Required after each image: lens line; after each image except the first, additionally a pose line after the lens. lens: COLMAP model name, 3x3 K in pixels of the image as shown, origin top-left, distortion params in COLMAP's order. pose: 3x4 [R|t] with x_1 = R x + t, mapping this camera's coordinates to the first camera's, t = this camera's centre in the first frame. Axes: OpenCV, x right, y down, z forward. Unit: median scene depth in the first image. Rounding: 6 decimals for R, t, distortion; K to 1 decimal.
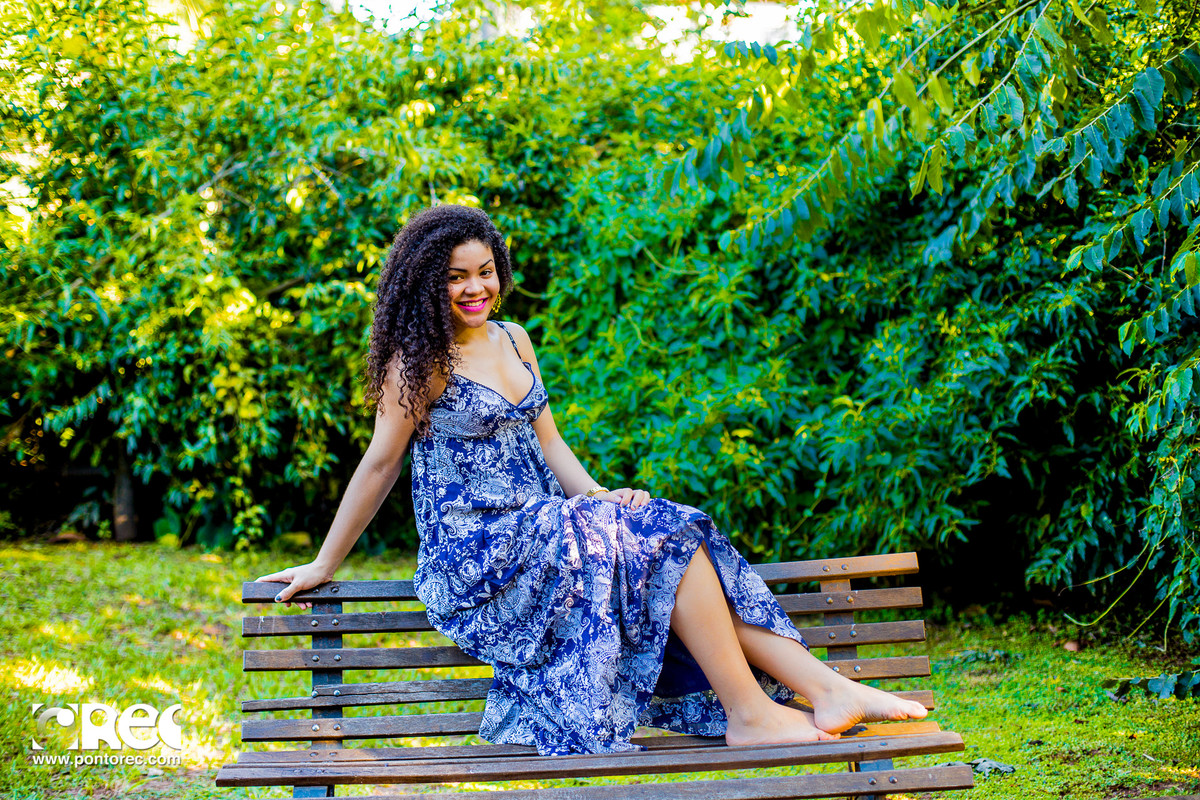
lens RADIAL K [[1951.2, 0, 600.0], [0, 1951.2, 400.0], [0, 0, 1]] dist [-0.030678, -0.016319]
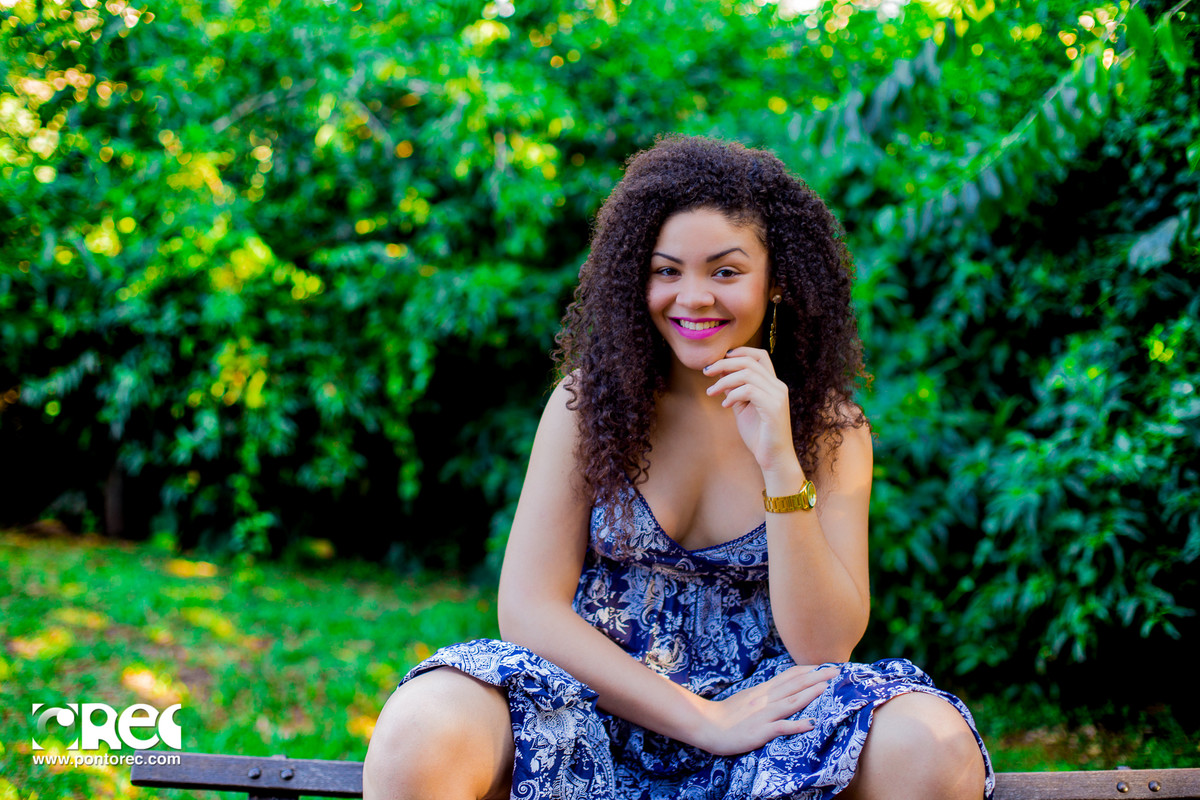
lens RADIAL K [[1951.2, 0, 600.0], [0, 1951.2, 400.0], [0, 0, 1]] dist [-0.030678, -0.016319]
pose [[0.997781, 0.058886, -0.031071, -0.013771], [-0.058479, 0.998193, 0.013843, -0.013311], [0.031830, -0.011995, 0.999421, 0.196346]]
